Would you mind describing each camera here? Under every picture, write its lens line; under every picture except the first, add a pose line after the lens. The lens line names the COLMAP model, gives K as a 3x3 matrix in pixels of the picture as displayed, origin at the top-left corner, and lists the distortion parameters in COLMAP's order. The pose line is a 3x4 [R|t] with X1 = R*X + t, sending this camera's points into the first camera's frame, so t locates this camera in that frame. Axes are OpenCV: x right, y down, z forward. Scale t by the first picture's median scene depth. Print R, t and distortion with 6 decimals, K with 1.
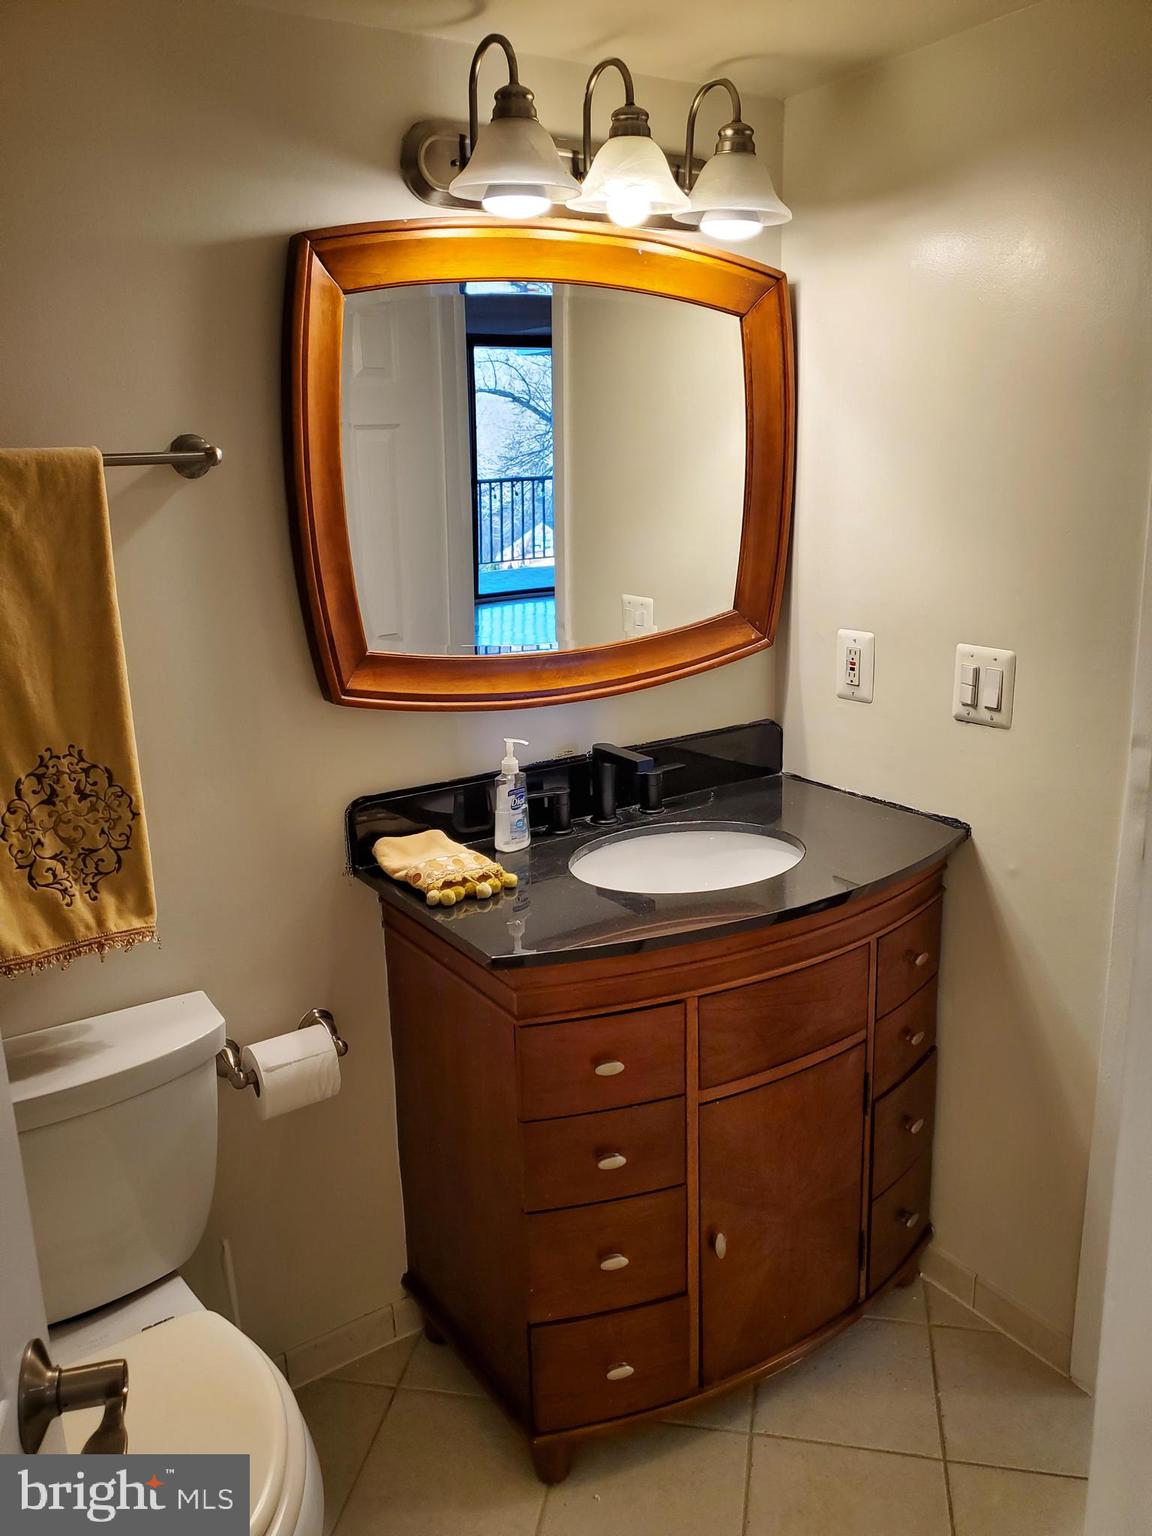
lens RADIAL K [[1177.7, 0, 576.0], [0, 1177.7, 768.0], [0, 0, 1]] dist [0.003914, 0.002477]
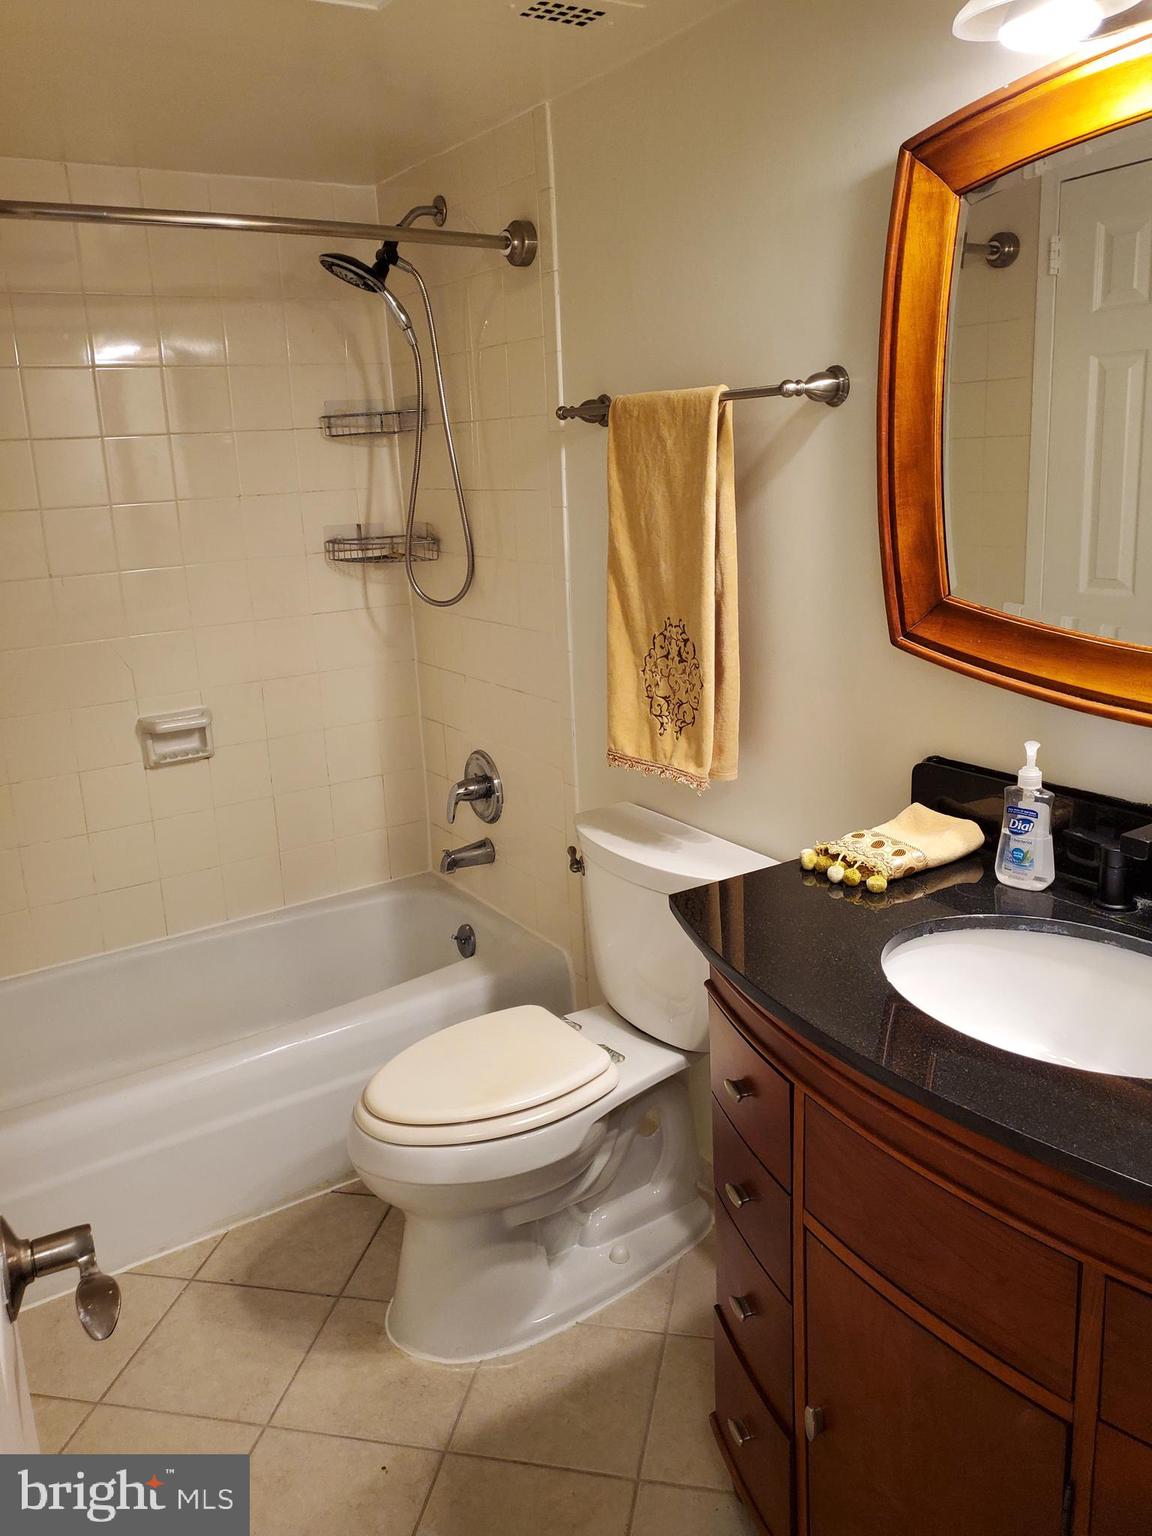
lens RADIAL K [[1177.7, 0, 576.0], [0, 1177.7, 768.0], [0, 0, 1]] dist [0.003914, 0.002477]
pose [[0.009853, 0.298628, -0.954319, 0.861521], [-0.201098, 0.935458, 0.290650, -0.219428], [0.979522, 0.189048, 0.069271, 0.815037]]
